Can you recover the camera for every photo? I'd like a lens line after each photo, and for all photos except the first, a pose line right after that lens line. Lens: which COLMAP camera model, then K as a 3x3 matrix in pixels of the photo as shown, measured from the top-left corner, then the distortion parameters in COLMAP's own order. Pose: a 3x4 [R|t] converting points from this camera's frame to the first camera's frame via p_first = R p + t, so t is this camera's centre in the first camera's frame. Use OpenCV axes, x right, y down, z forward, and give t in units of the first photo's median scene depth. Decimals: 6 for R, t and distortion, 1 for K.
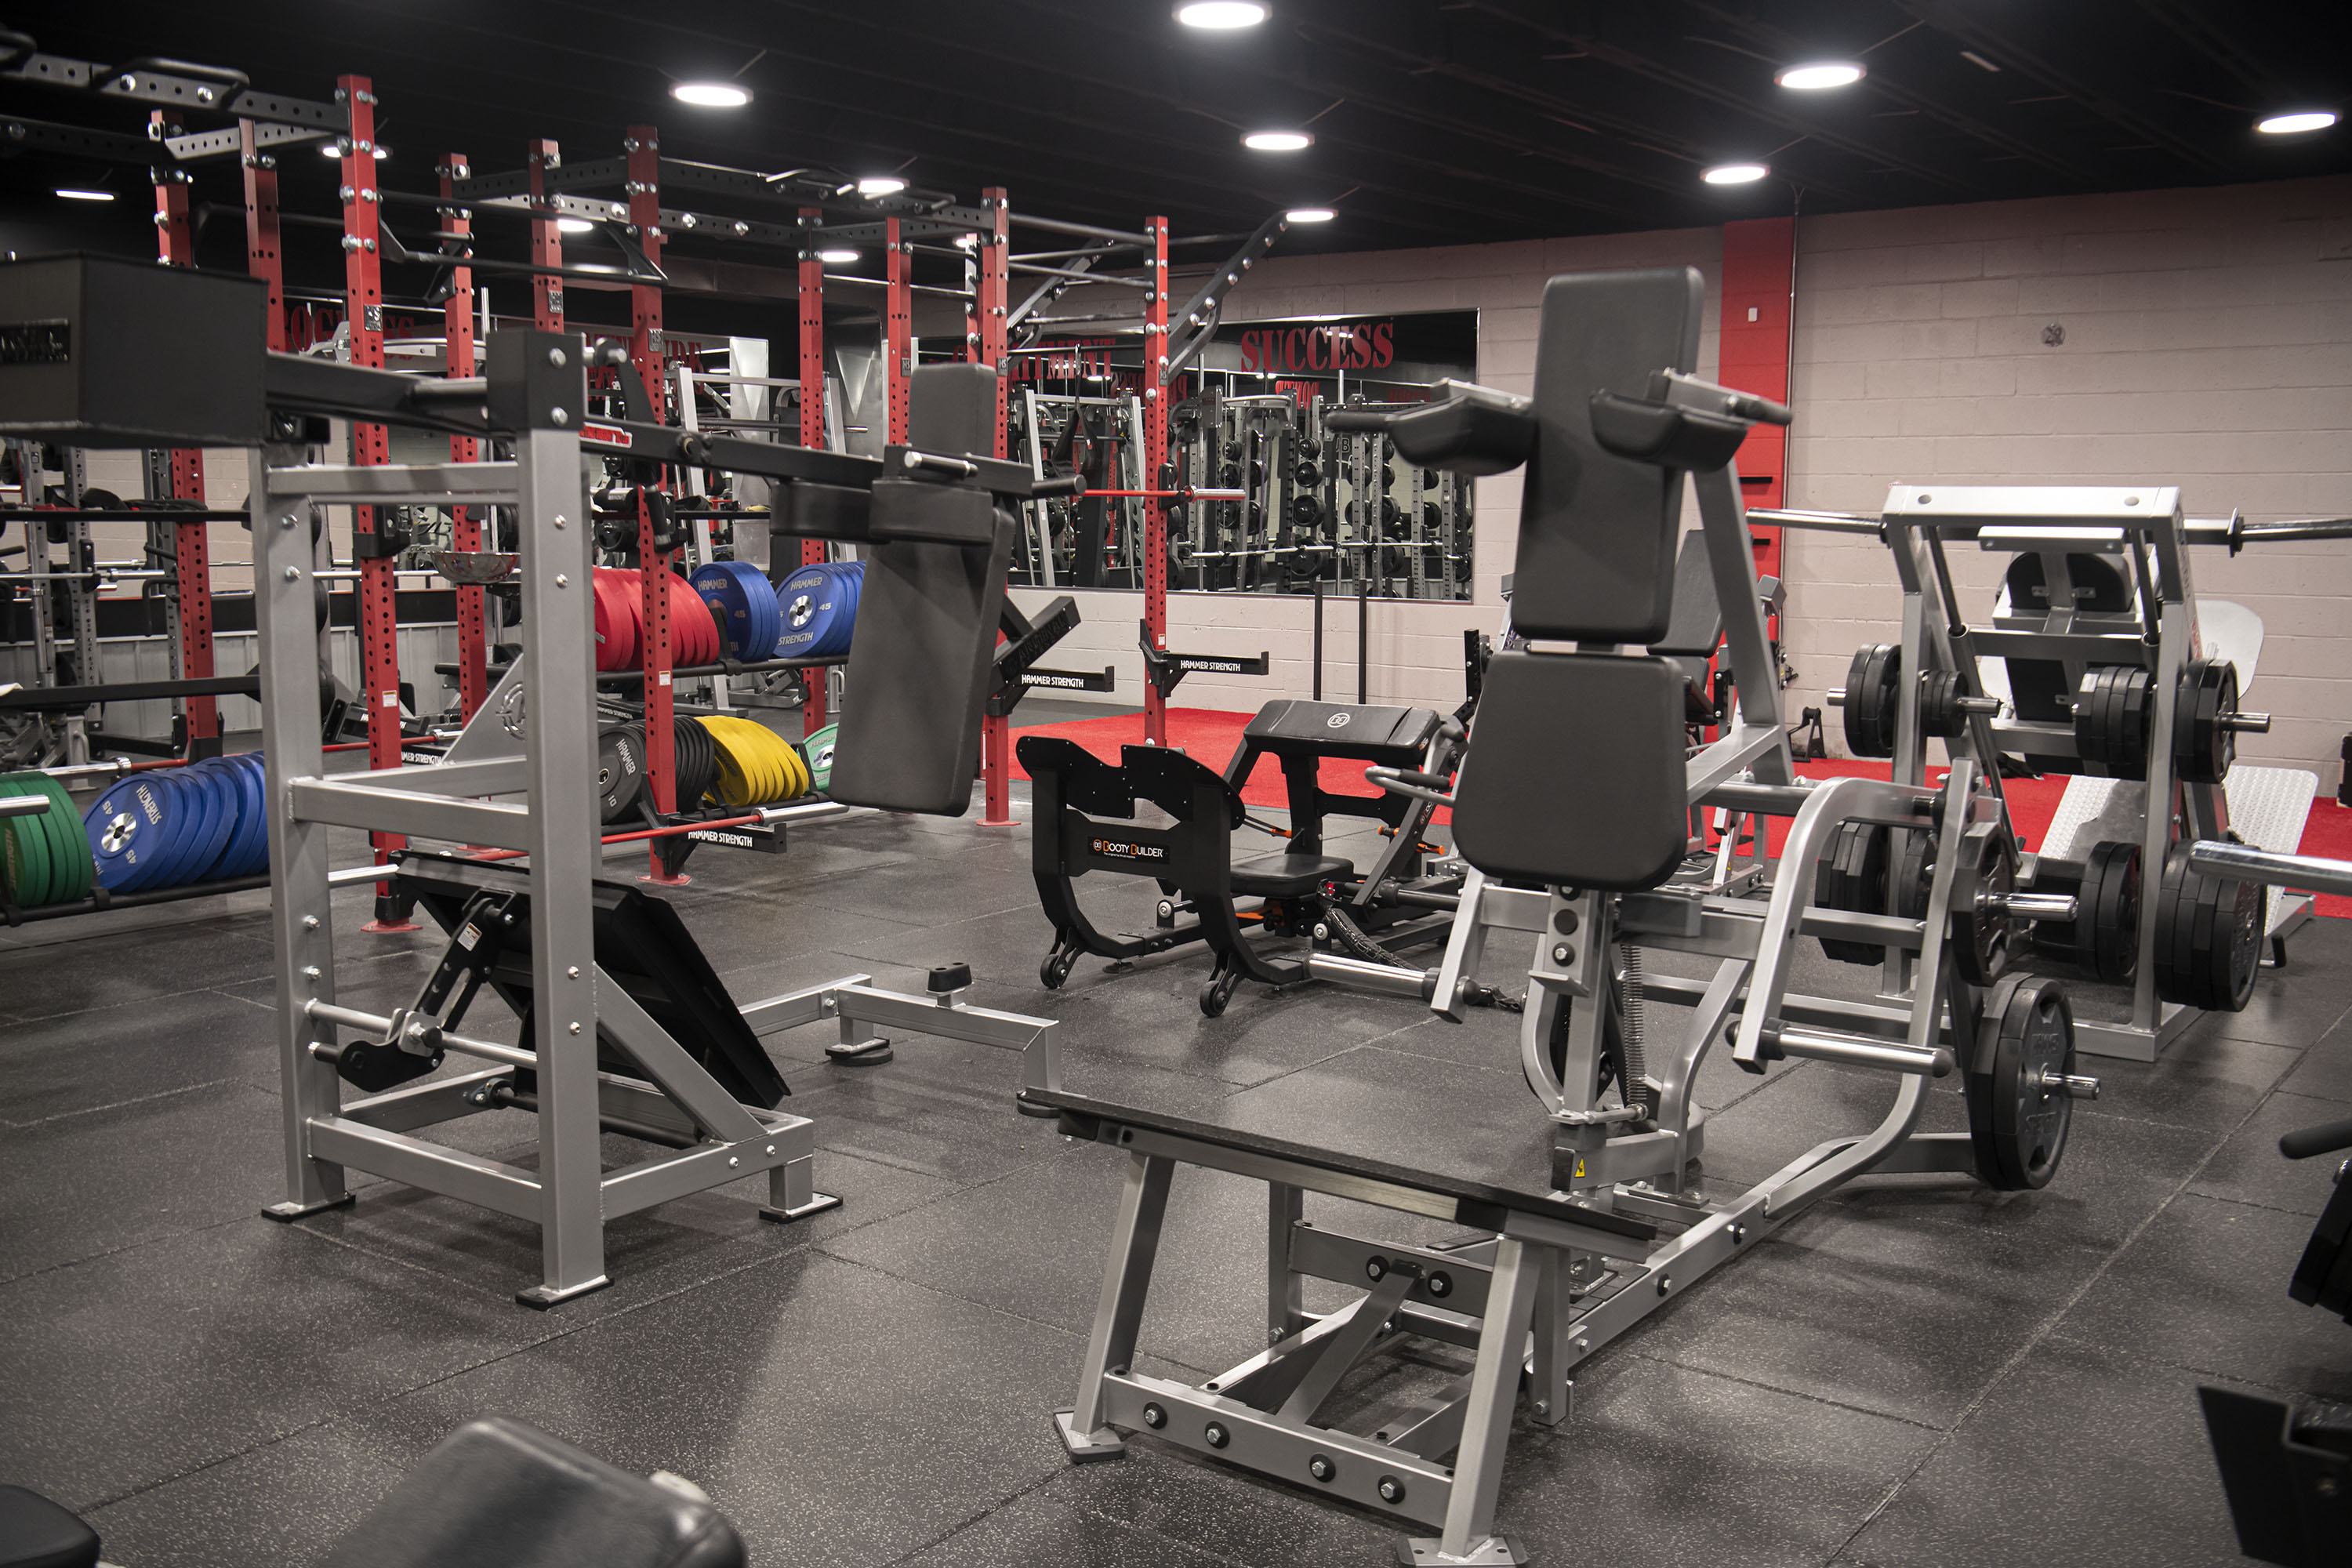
lens RADIAL K [[2172.2, 0, 1182.1], [0, 2172.2, 803.8], [0, 0, 1]] dist [0.024128, 0.000000]
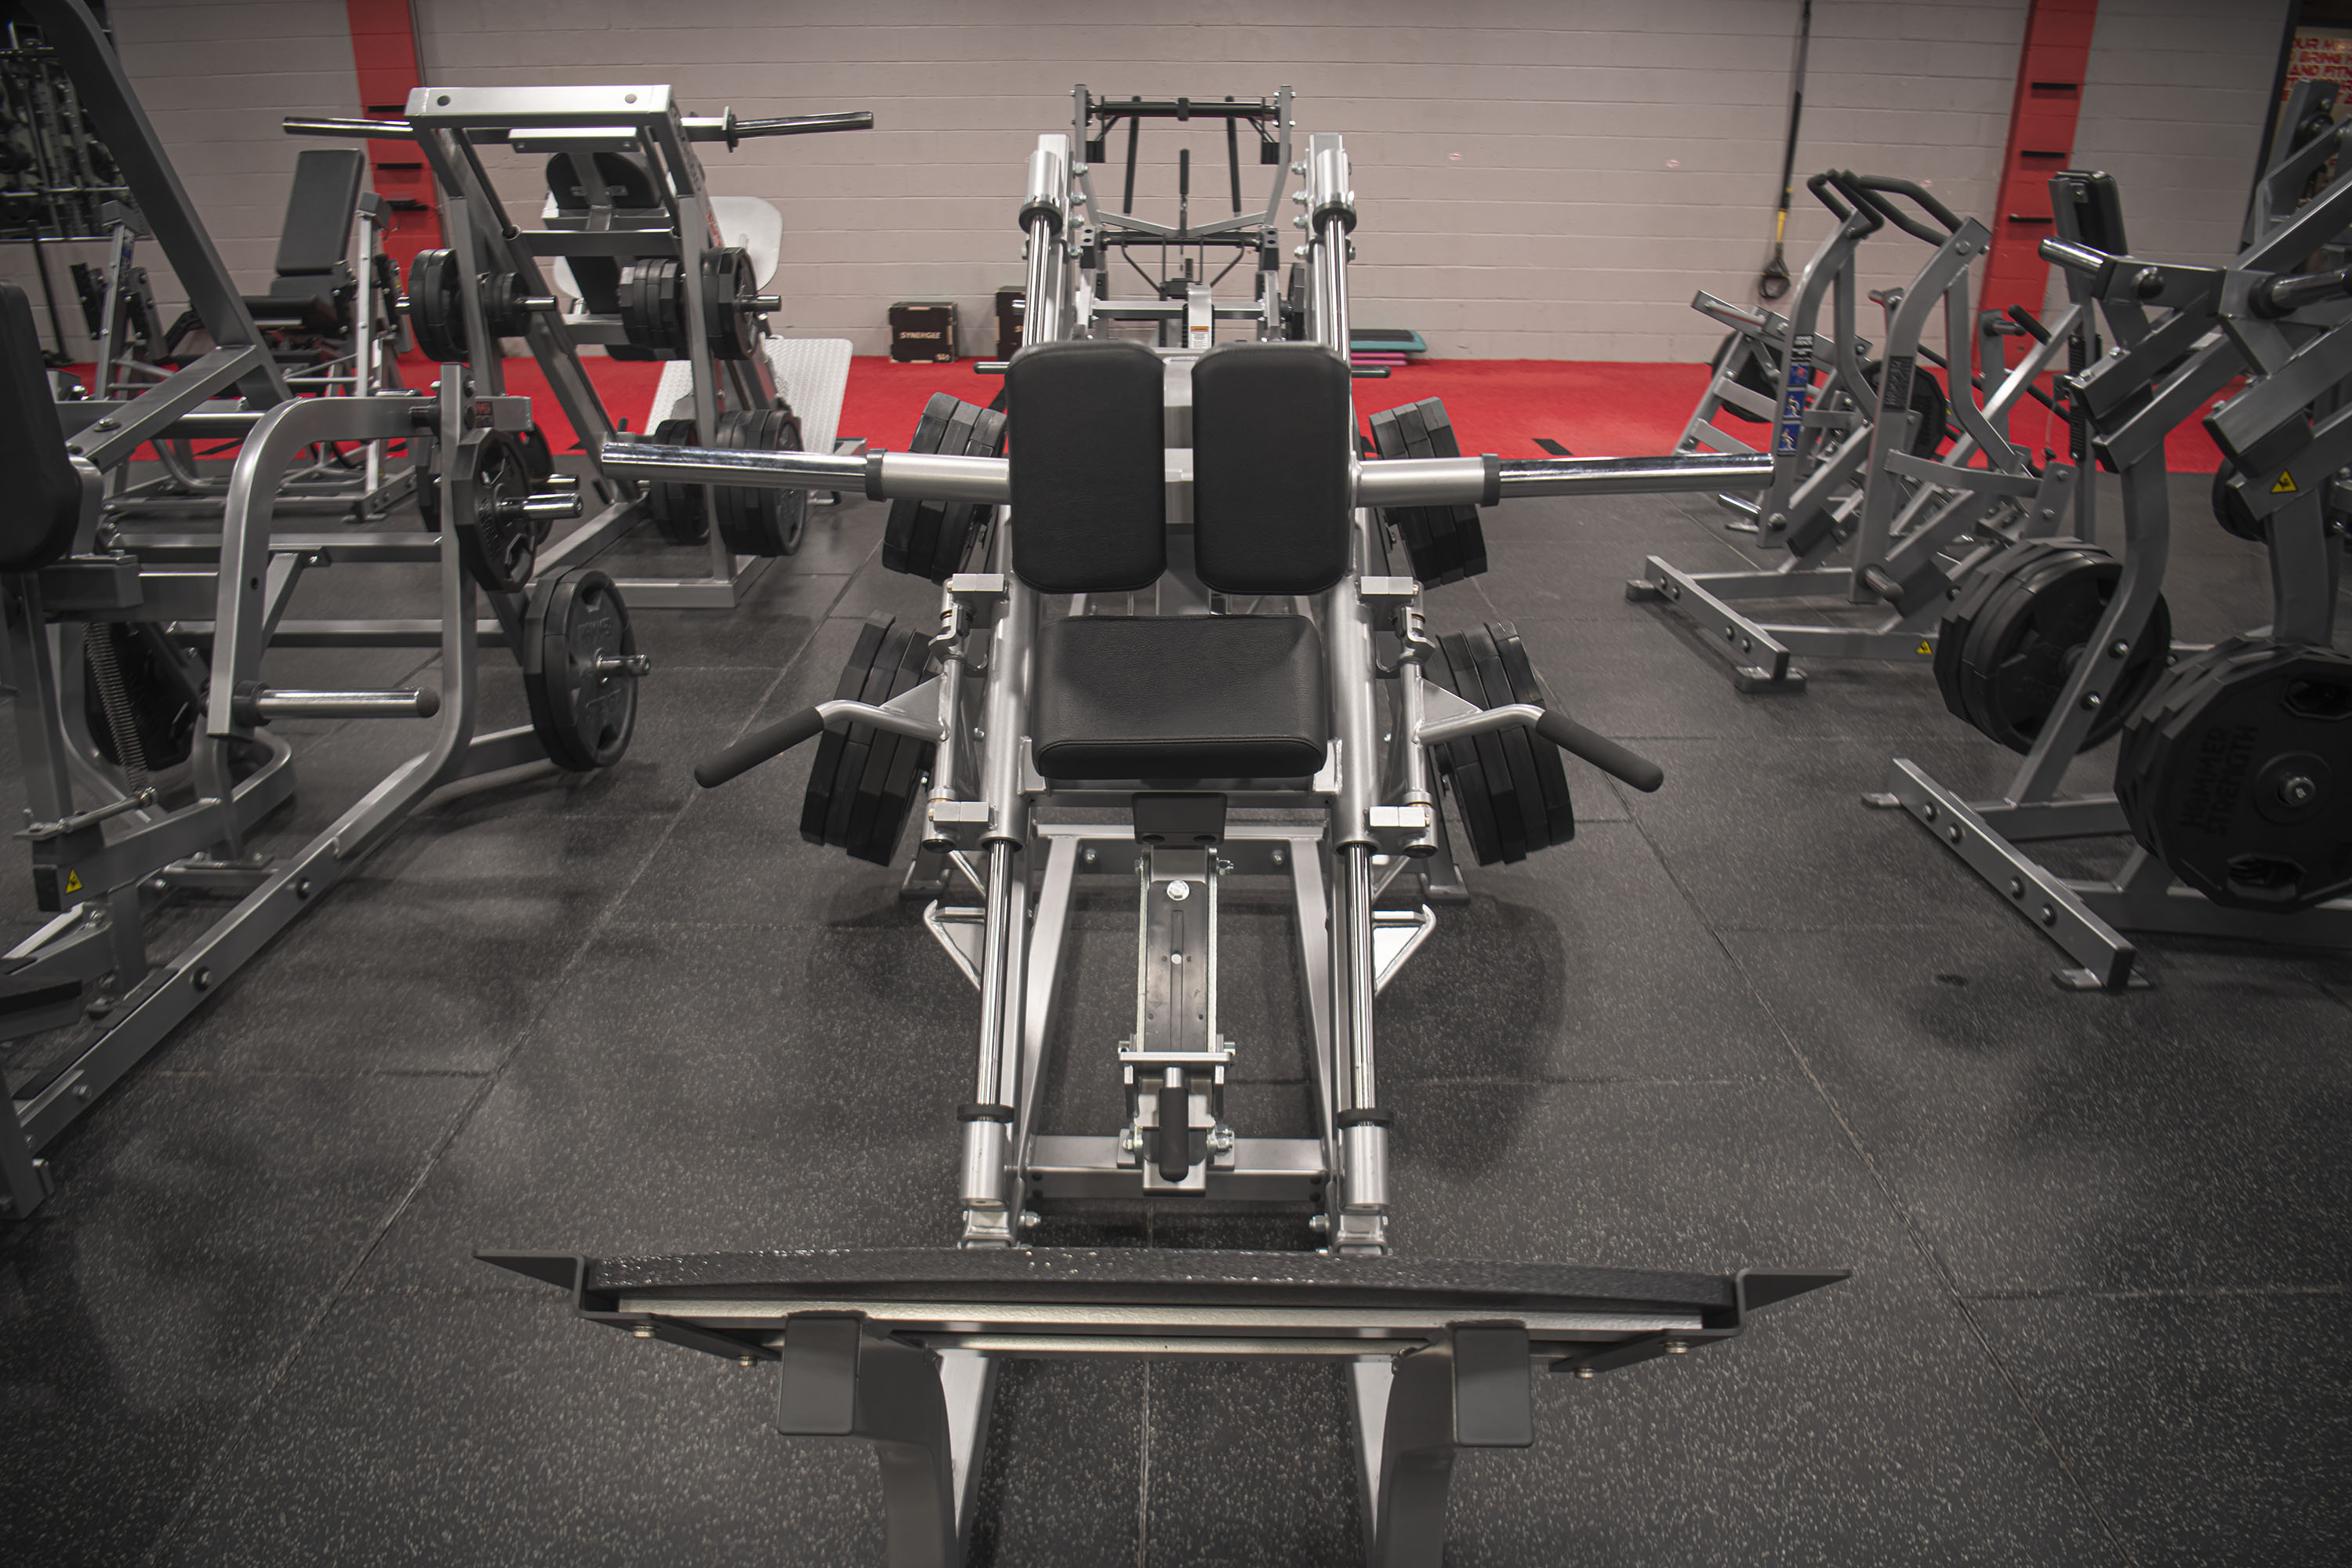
lens RADIAL K [[1624.4, 0, 1192.8], [0, 1624.4, 784.1], [0, 0, 1]] dist [-0.055064, -0.001605]
pose [[0.797370, -0.227172, 0.559101, 0.172176], [0.084544, 0.959358, 0.269229, -0.004320], [-0.597539, -0.167406, 0.784170, 0.201532]]
